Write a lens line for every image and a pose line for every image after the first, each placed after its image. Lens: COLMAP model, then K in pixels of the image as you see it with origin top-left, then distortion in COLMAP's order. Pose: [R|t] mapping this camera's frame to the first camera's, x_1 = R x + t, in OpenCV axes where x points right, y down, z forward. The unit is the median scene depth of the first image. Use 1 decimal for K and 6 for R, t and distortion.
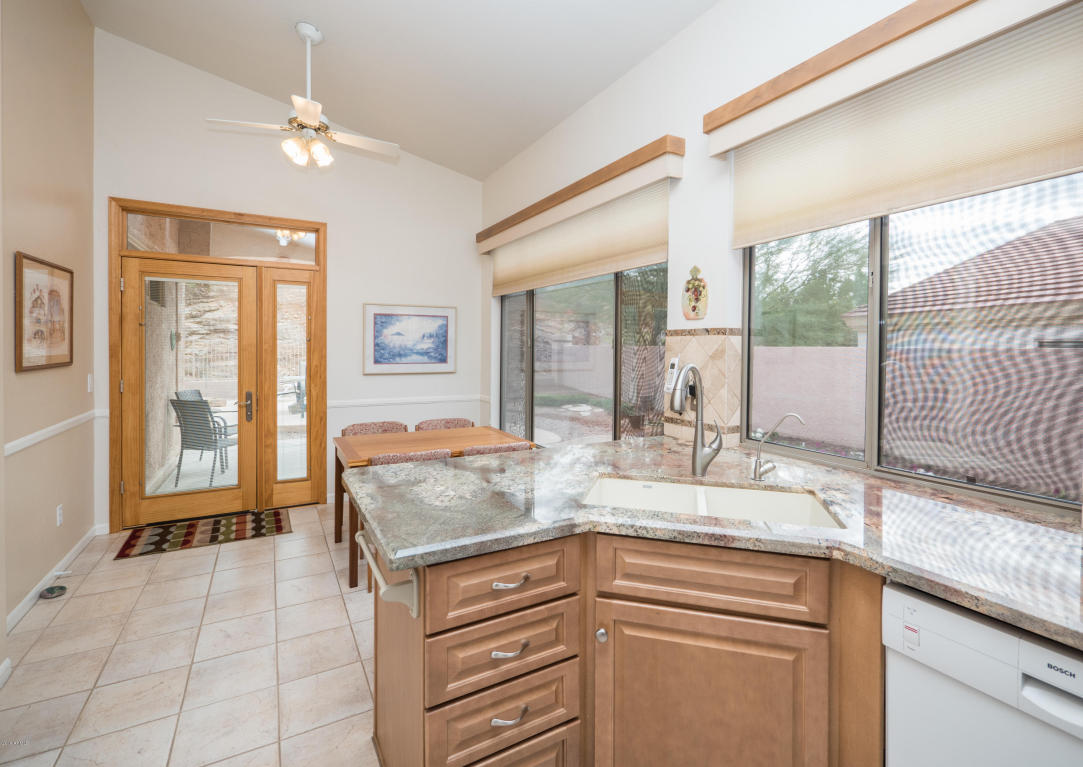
lens RADIAL K [[485.5, 0, 542.4], [0, 485.5, 354.6], [0, 0, 1]] dist [-0.002615, 0.000645]
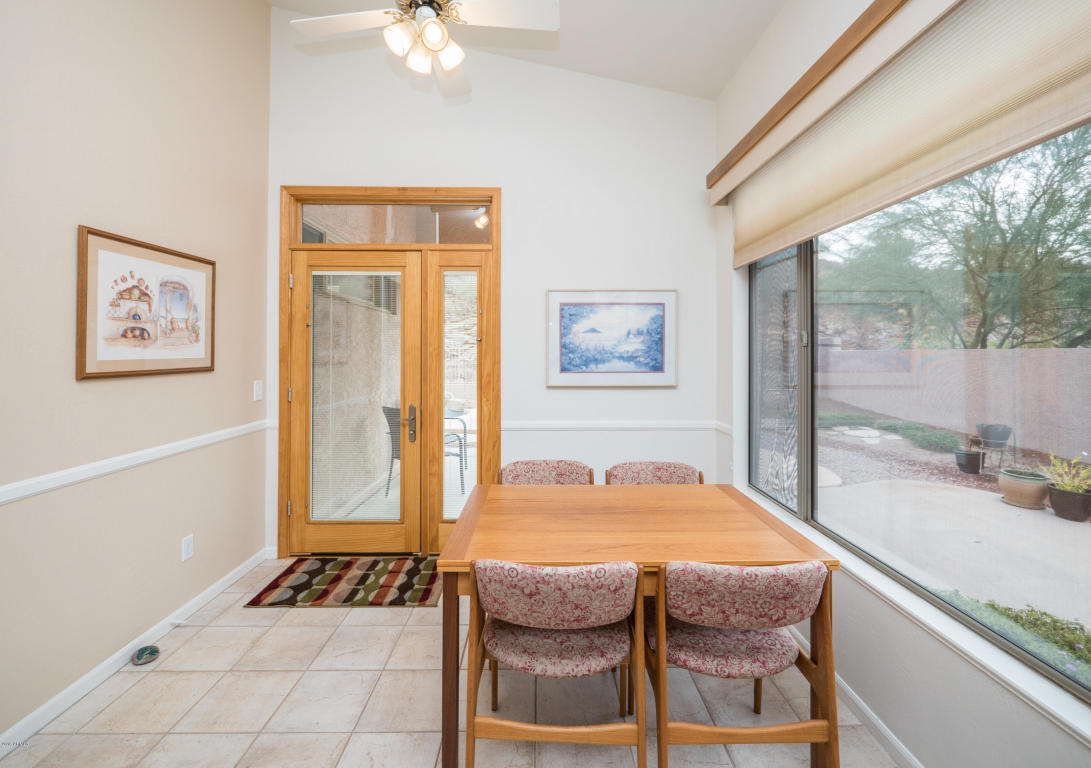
lens RADIAL K [[461.2, 0, 550.8], [0, 461.2, 350.4], [0, 0, 1]] dist [-0.008327, 0.000525]
pose [[0.883251, -0.009734, -0.468800, -0.037796], [-0.001744, 0.999709, -0.024043, 0.002961], [0.468898, 0.022054, 0.882977, 0.402562]]
